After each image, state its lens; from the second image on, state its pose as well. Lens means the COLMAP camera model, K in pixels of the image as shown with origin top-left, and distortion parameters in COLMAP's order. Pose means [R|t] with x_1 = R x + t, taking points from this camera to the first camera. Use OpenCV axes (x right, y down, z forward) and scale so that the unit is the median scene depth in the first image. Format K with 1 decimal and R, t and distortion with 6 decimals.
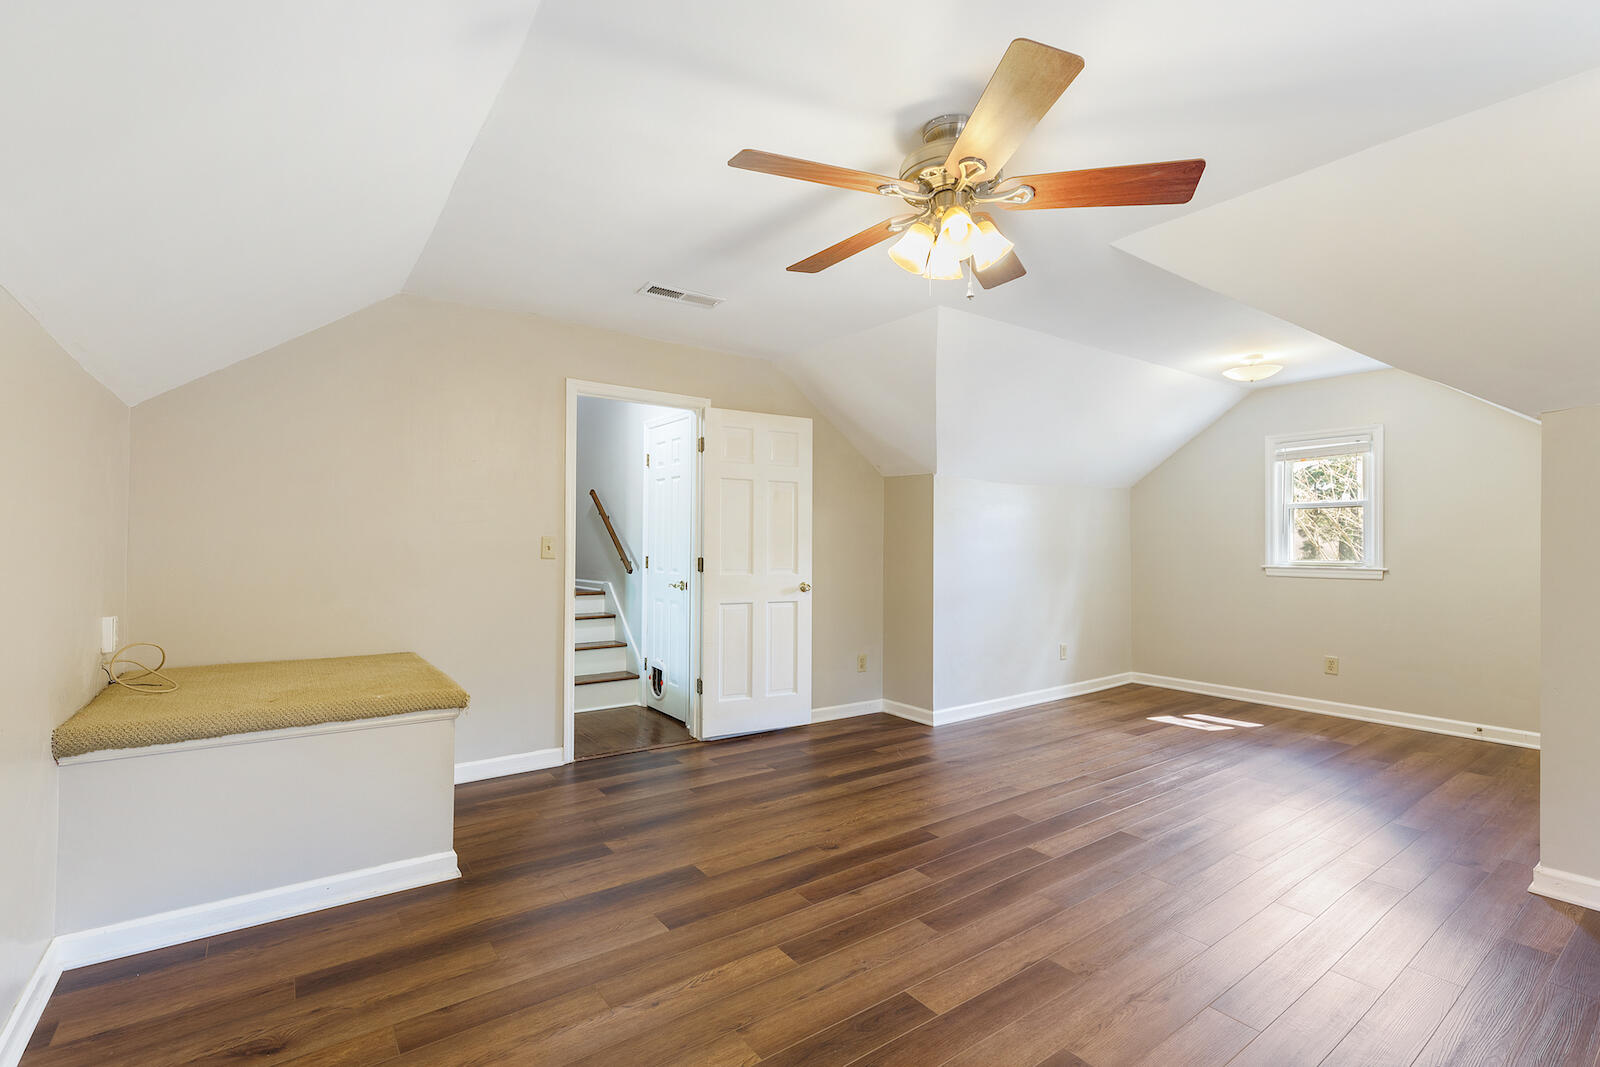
lens RADIAL K [[722.6, 0, 799.5], [0, 722.6, 540.7], [0, 0, 1]] dist [0.002777, 0.000306]
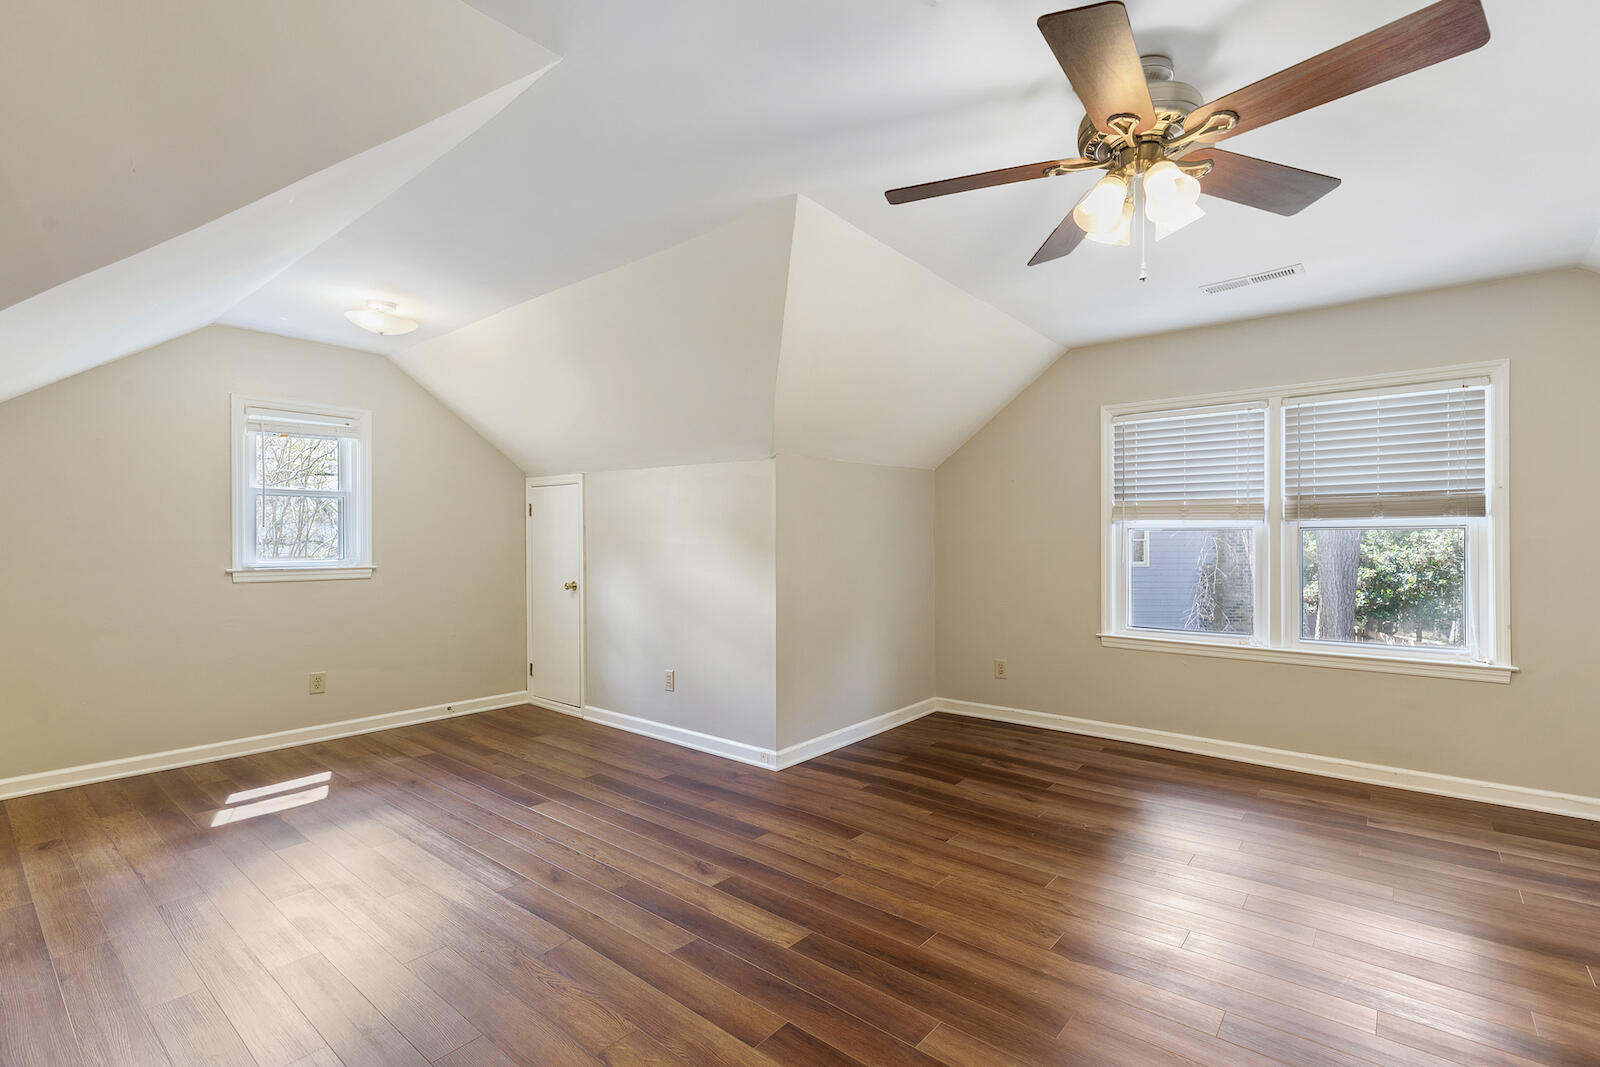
lens RADIAL K [[722.6, 0, 801.7], [0, 722.6, 539.8], [0, 0, 1]] dist [0.002777, 0.000306]
pose [[-0.238445, 0.002247, 0.971153, -0.340258], [-0.011126, 0.999925, -0.005045, 0.003850], [-0.971092, -0.012008, -0.238402, 0.955864]]
